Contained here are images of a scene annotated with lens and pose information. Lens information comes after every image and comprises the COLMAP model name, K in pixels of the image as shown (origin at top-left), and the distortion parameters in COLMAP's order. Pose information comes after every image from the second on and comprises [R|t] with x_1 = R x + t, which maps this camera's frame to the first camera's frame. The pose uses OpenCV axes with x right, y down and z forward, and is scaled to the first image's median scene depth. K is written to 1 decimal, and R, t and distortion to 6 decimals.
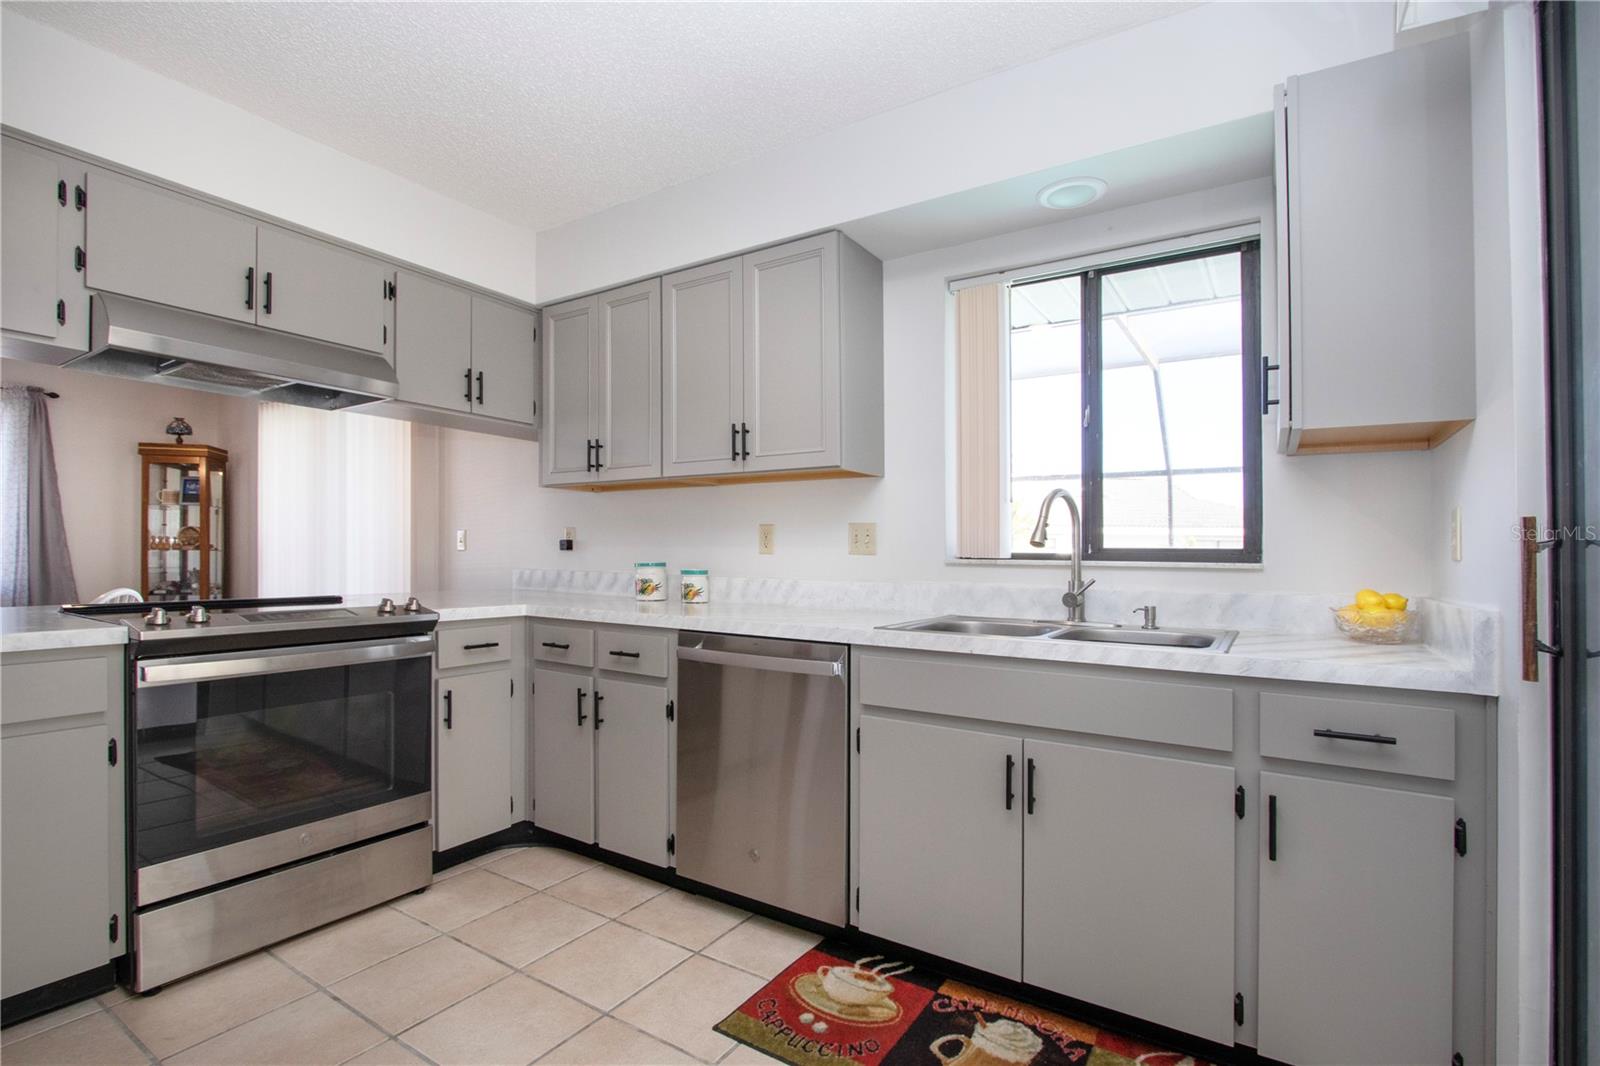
lens RADIAL K [[755.3, 0, 806.3], [0, 755.3, 554.6], [0, 0, 1]] dist [-0.000666, -0.000132]
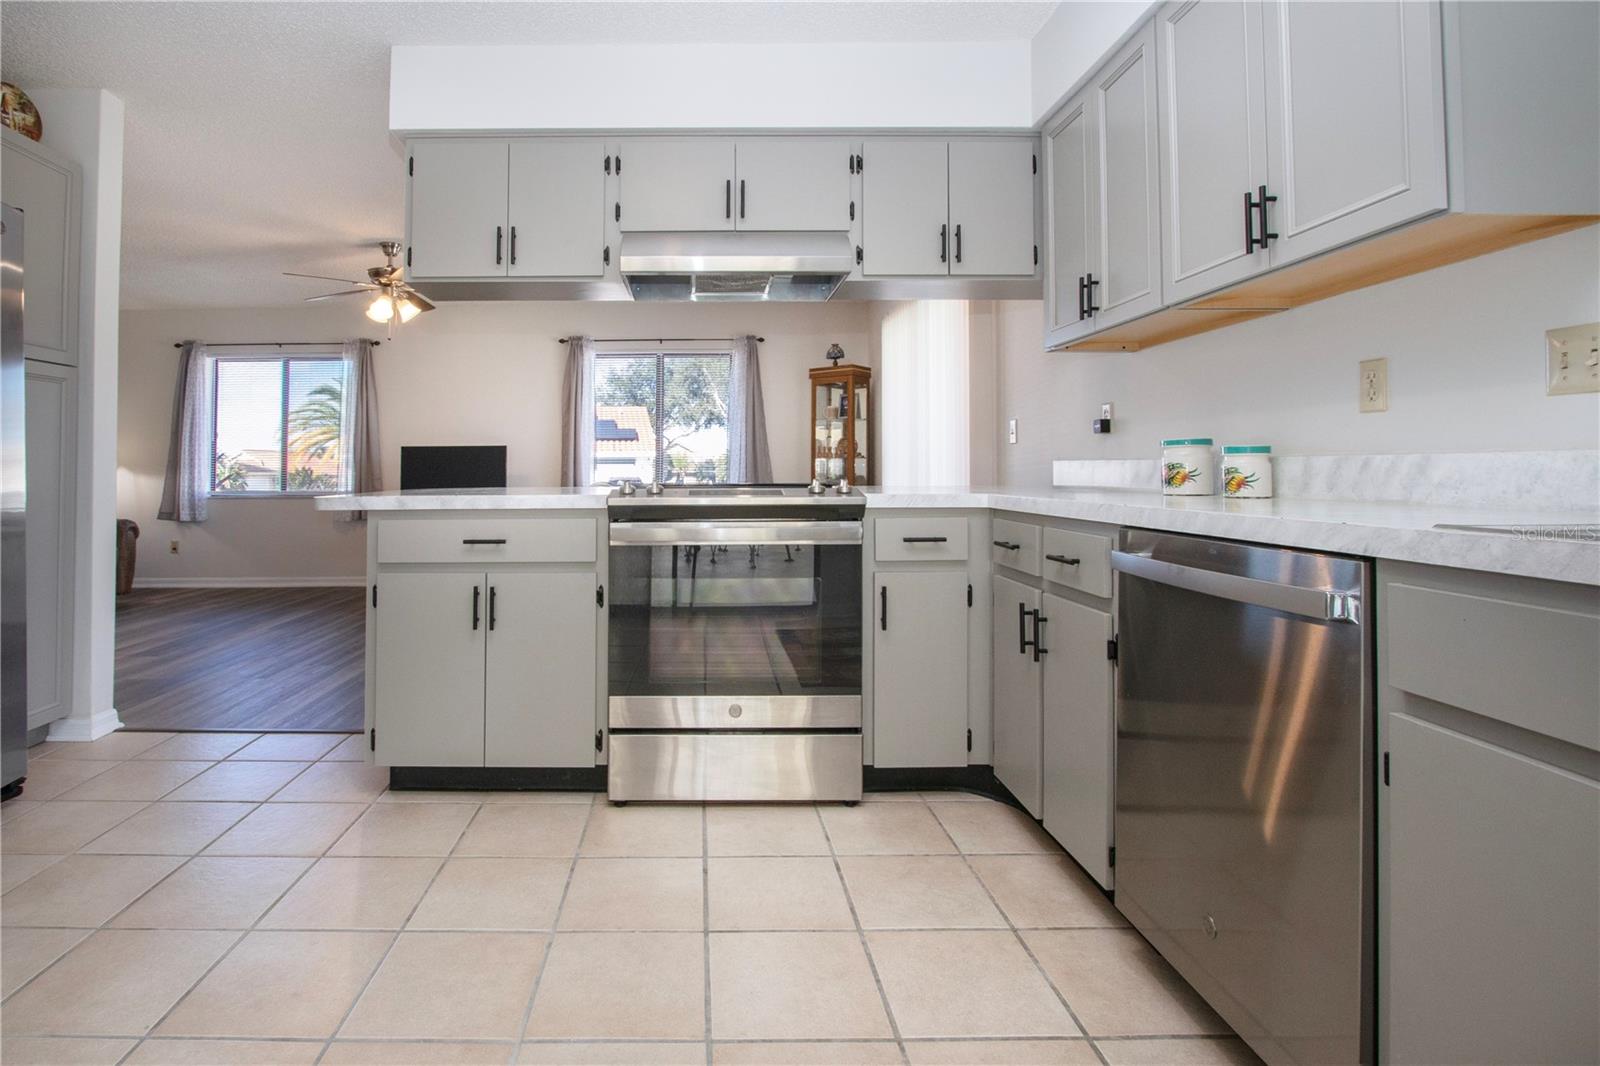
lens RADIAL K [[816.6, 0, 703.7], [0, 816.6, 453.4], [0, 0, 1]] dist [-0.003148, -0.000400]
pose [[0.541304, -0.032981, -0.840180, 0.203397], [0.008936, 0.999400, -0.033474, 0.050674], [0.840780, 0.010612, 0.541273, 0.282335]]
